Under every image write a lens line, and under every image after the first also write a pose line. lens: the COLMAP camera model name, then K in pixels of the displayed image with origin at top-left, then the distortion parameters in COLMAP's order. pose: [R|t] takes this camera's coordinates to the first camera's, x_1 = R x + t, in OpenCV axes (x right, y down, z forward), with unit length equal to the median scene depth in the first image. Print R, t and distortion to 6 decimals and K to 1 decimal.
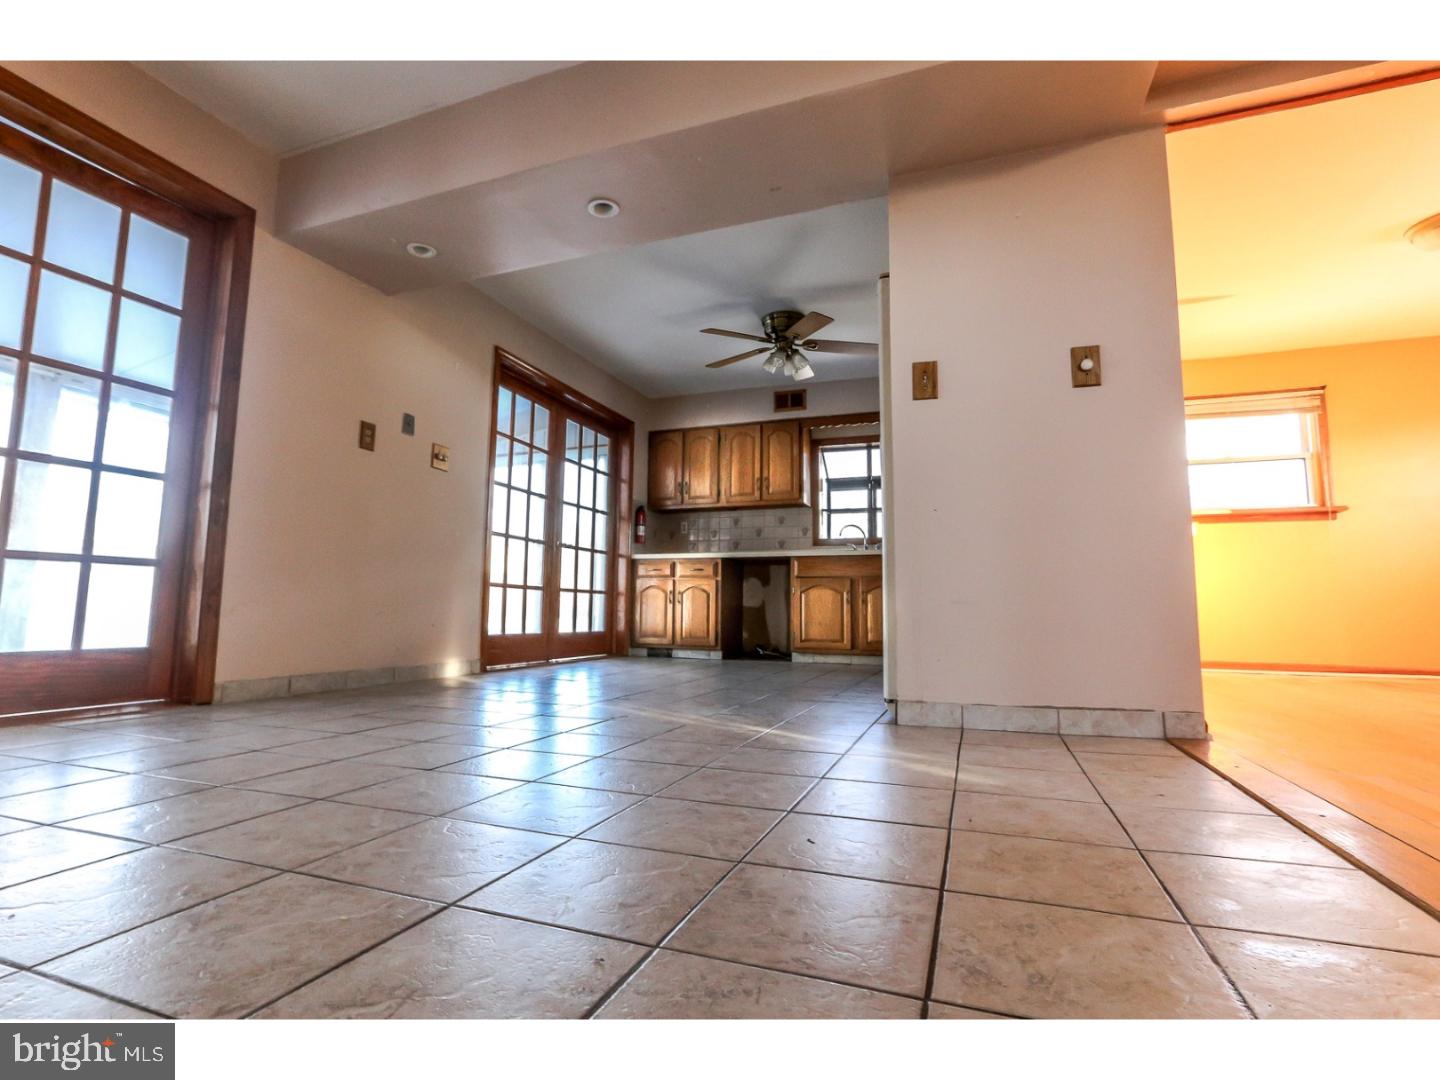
lens RADIAL K [[691.2, 0, 714.4], [0, 691.2, 533.7], [0, 0, 1]] dist [-0.013358, -0.000455]
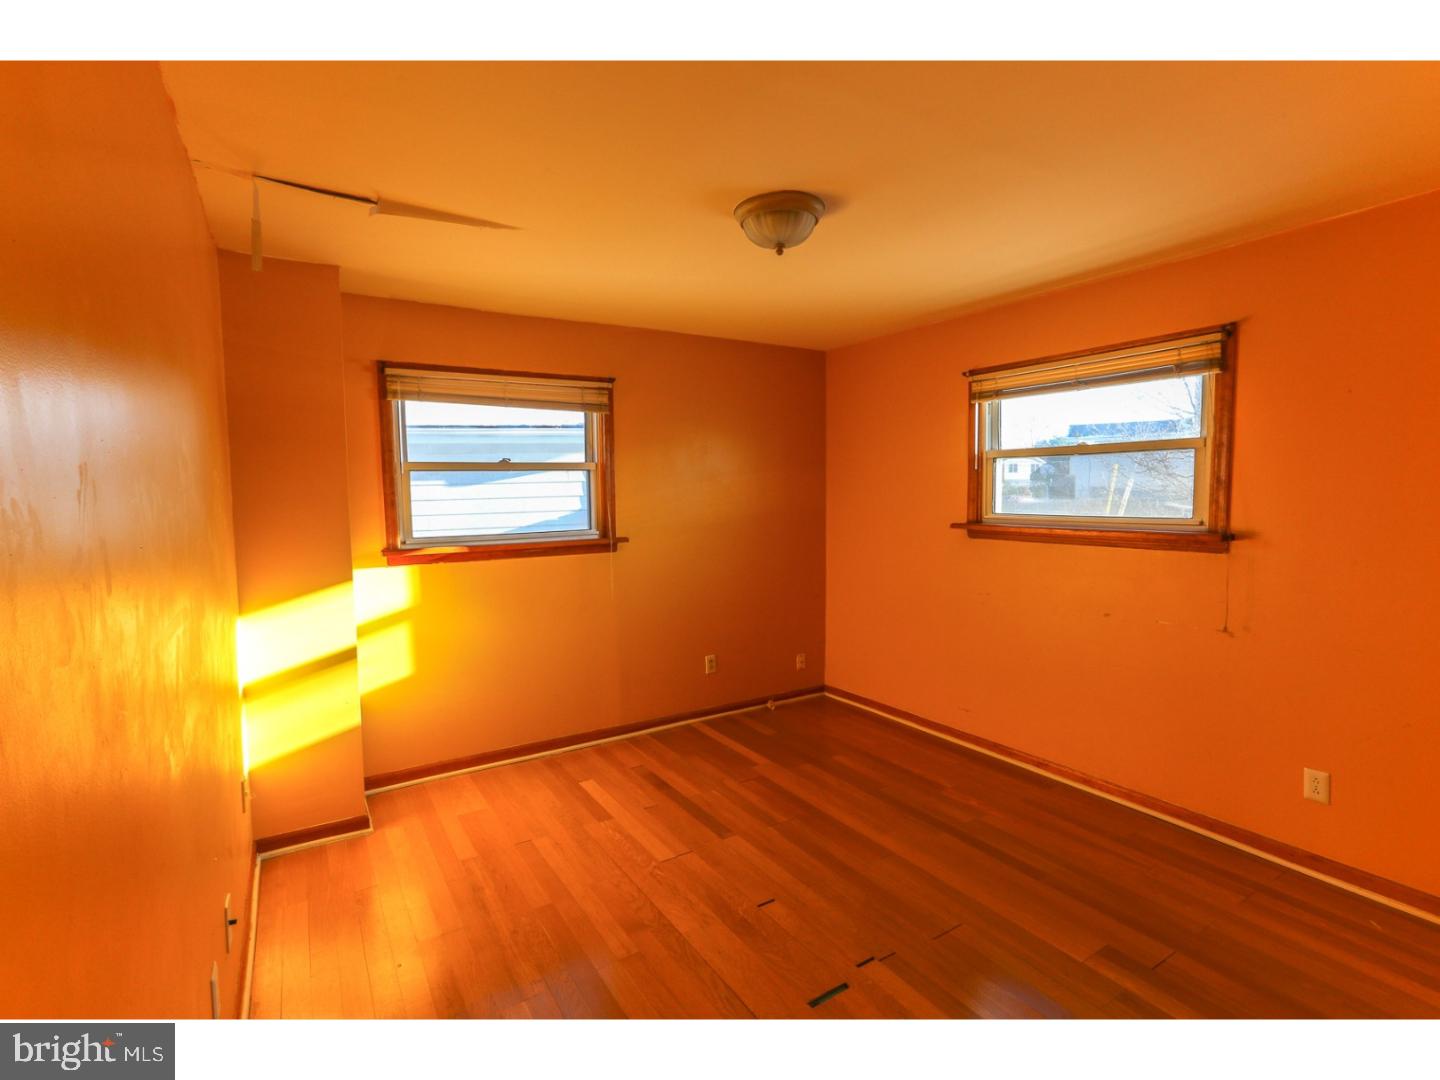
lens RADIAL K [[683.7, 0, 716.8], [0, 683.7, 533.3], [0, 0, 1]] dist [-0.021675, 0.019848]
pose [[0.630383, -0.078445, 0.772310, 0.362776], [-0.064545, 0.986140, 0.152848, -0.171924], [-0.773596, -0.146202, 0.616583, 0.414000]]
